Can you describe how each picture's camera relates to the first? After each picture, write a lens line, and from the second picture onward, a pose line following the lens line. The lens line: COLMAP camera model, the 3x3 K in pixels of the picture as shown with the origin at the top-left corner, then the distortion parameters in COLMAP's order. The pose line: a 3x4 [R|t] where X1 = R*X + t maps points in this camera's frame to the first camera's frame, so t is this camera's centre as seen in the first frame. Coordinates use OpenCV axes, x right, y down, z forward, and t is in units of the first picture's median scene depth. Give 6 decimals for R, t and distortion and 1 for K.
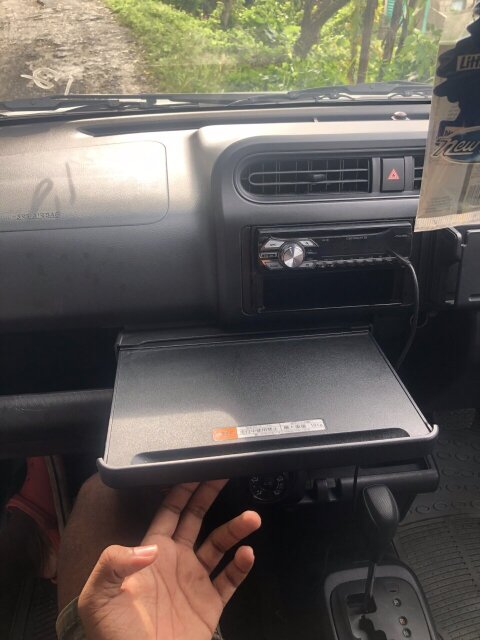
lens RADIAL K [[537.6, 0, 240.0], [0, 537.6, 320.0], [0, 0, 1]] dist [-0.003452, -0.003076]
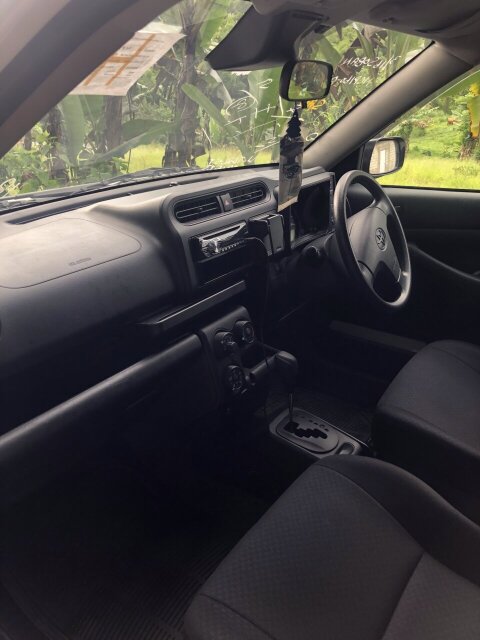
lens RADIAL K [[520.8, 0, 240.0], [0, 520.8, 320.0], [0, 0, 1]] dist [0.002321, 0.000727]
pose [[0.680963, -0.305932, 0.665353, -1.113776], [0.412652, 0.910882, -0.003506, 0.158209], [-0.604985, 0.276947, 0.746521, -0.365844]]
